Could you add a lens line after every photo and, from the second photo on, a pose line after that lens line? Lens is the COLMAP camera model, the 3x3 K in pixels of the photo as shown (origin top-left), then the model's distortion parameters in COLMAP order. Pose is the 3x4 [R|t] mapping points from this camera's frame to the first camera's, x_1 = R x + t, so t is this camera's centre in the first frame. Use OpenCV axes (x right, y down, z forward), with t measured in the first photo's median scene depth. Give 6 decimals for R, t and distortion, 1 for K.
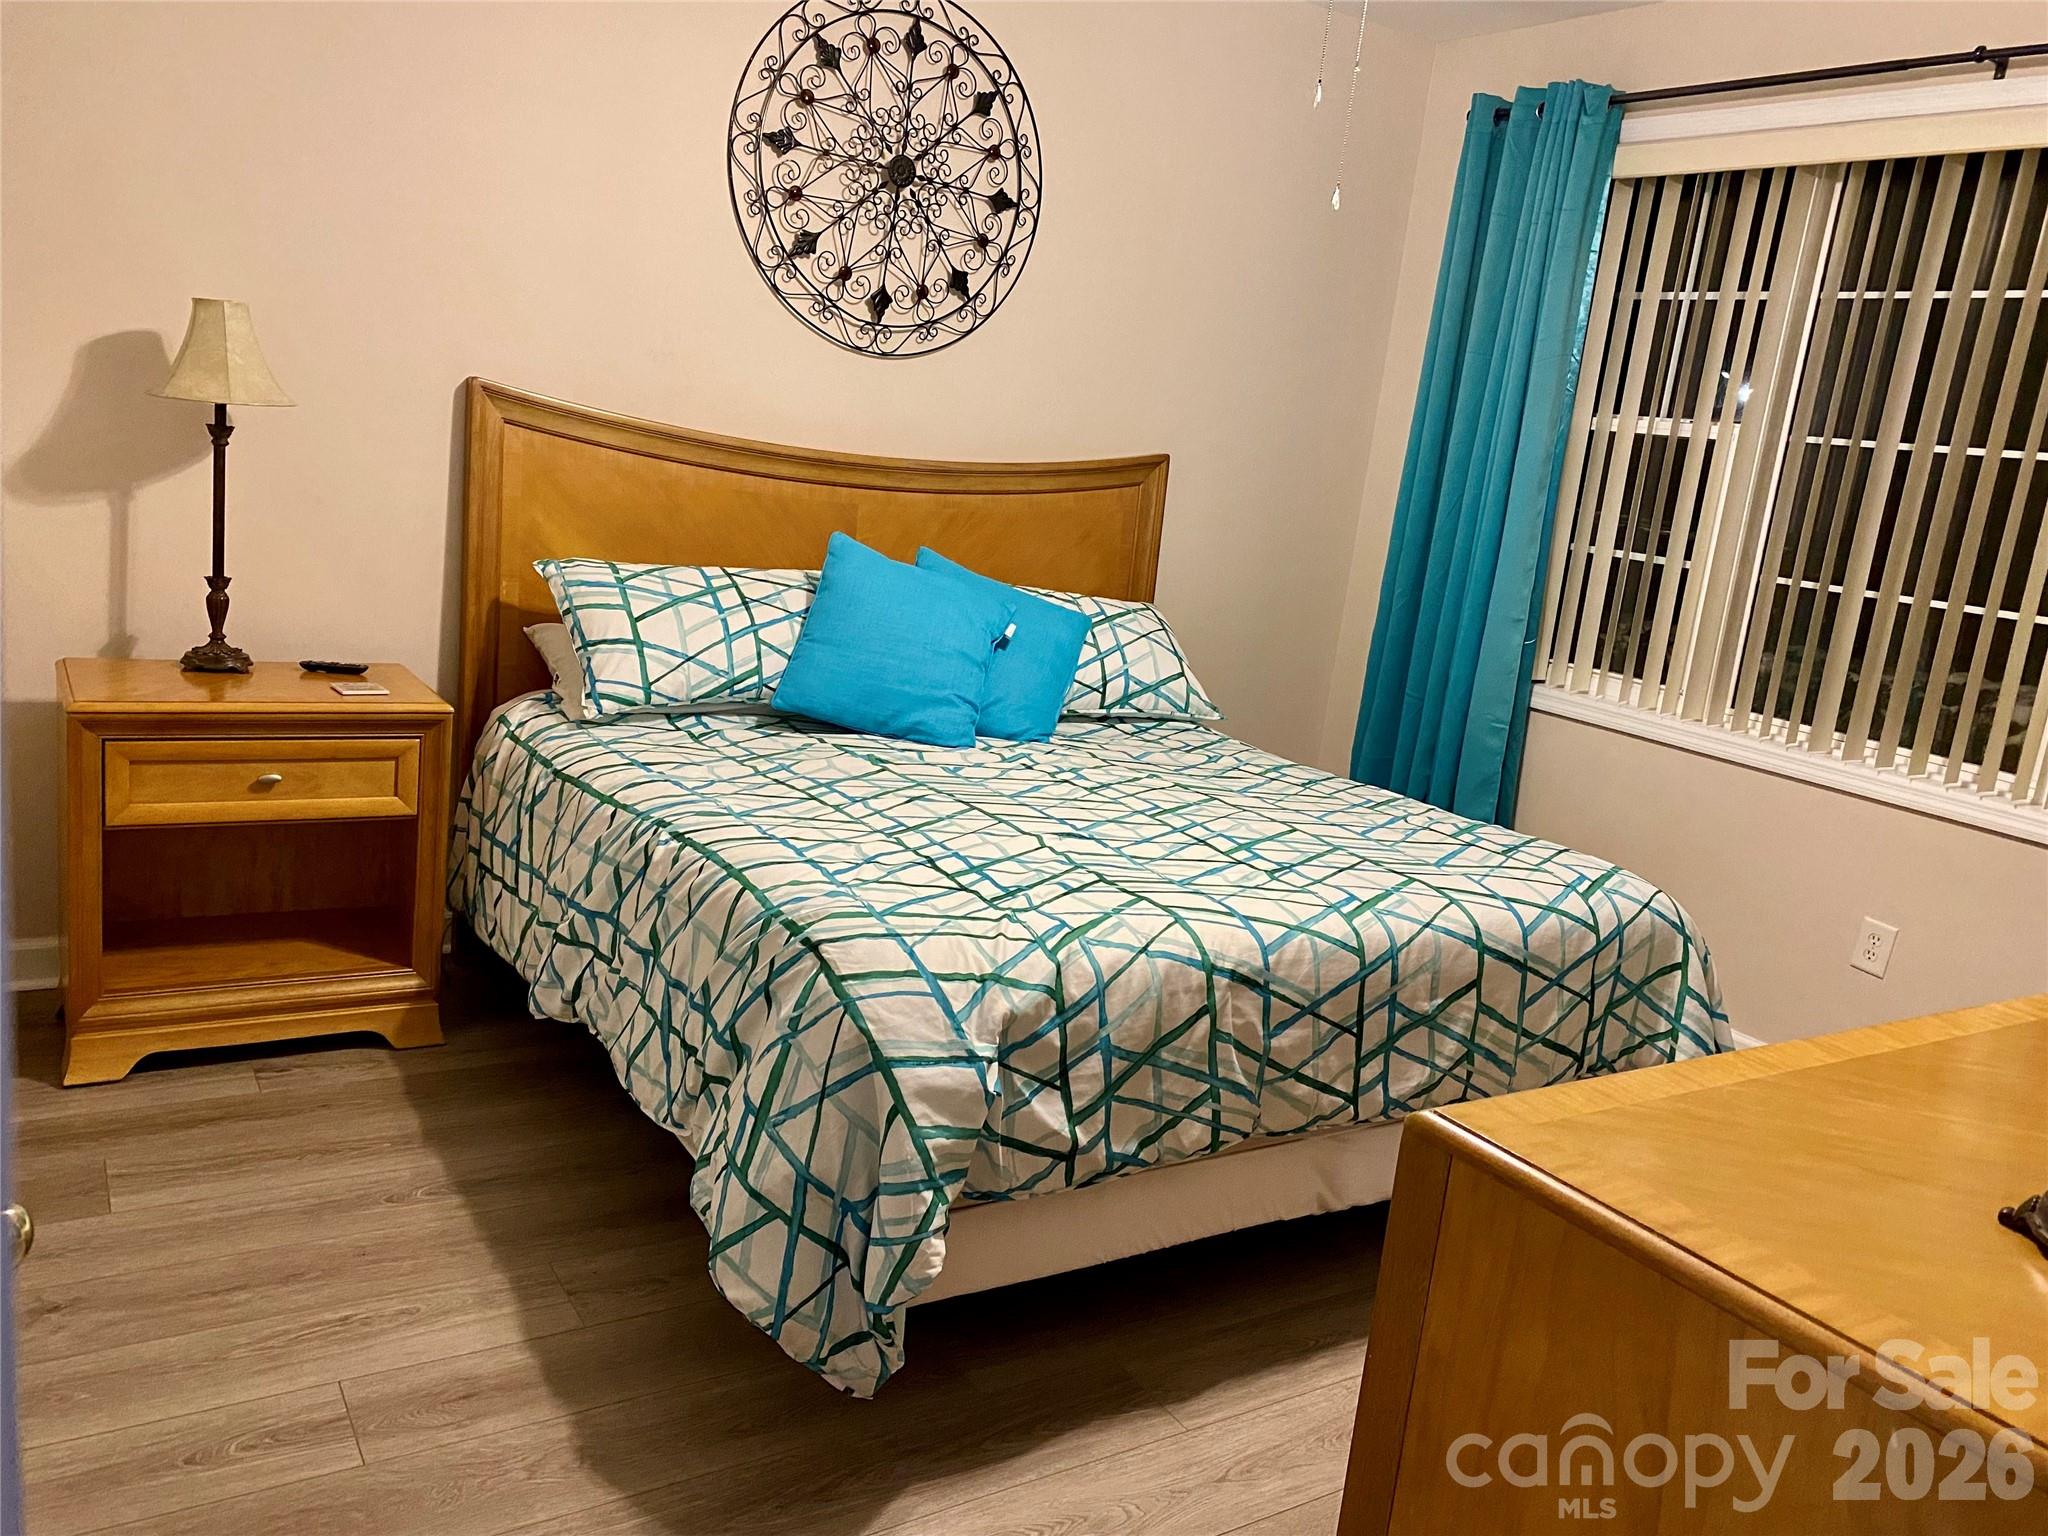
lens RADIAL K [[1530.8, 0, 1003.7], [0, 1530.8, 757.6], [0, 0, 1]] dist [0.035917, -0.035838]
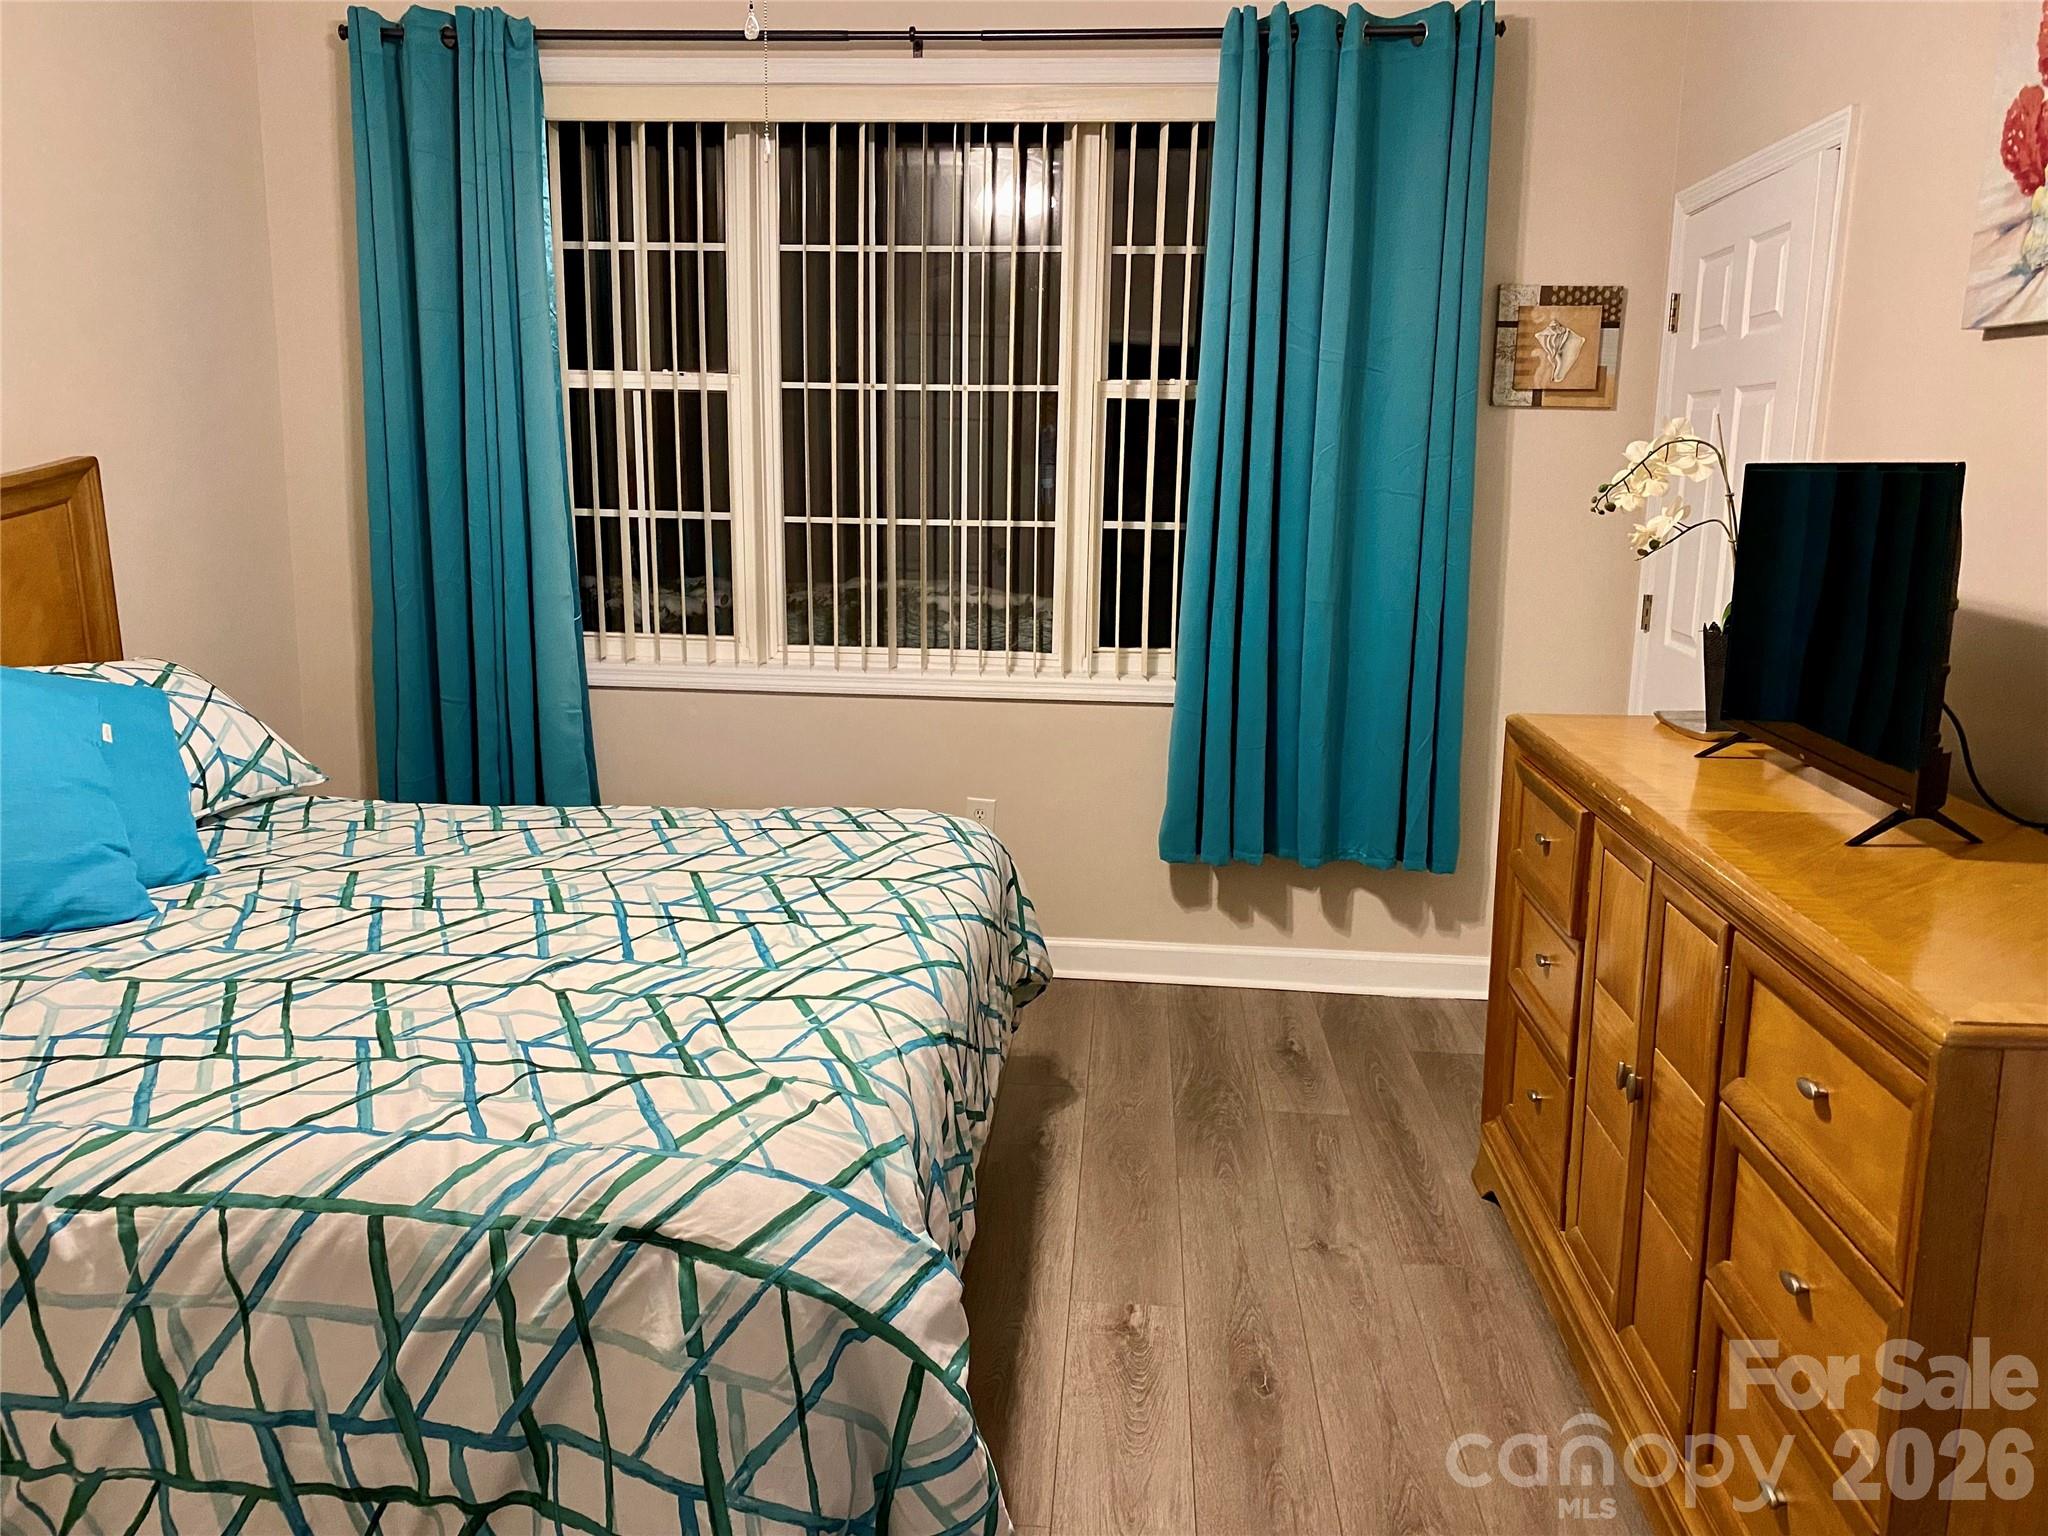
lens RADIAL K [[1530.8, 0, 1012.2], [0, 1530.8, 762.8], [0, 0, 1]] dist [0.035917, -0.035838]
pose [[0.597228, -0.256987, 0.759787, -0.408350], [0.222164, 0.963220, 0.151164, -0.122107], [-0.770689, 0.078518, 0.632355, 0.345820]]
